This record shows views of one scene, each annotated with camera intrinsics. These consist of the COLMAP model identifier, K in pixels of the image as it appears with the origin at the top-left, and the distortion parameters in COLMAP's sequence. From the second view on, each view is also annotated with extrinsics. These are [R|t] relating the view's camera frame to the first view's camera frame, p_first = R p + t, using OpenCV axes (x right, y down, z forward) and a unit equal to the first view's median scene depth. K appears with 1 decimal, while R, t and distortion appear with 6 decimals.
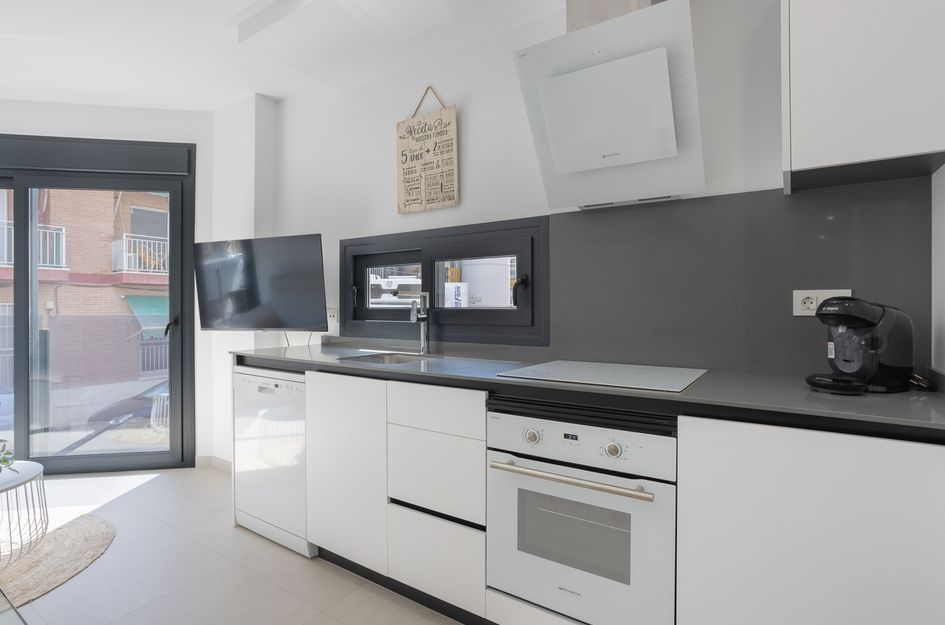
lens RADIAL K [[462.5, 0, 477.3], [0, 462.5, 311.8], [0, 0, 1]] dist [-0.000771, 0.000447]
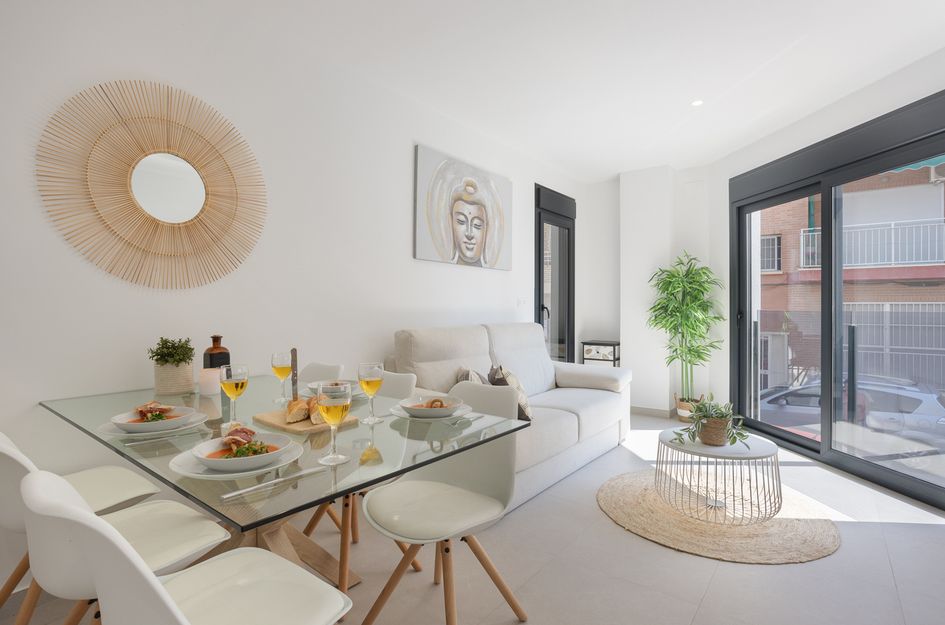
lens RADIAL K [[462.5, 0, 477.5], [0, 462.5, 308.1], [0, 0, 1]] dist [-0.000771, 0.000447]
pose [[-0.064407, 0.002915, -0.997919, 0.171577], [-0.003696, 0.999988, 0.003159, -0.008245], [0.997917, 0.003892, -0.064395, 0.331829]]
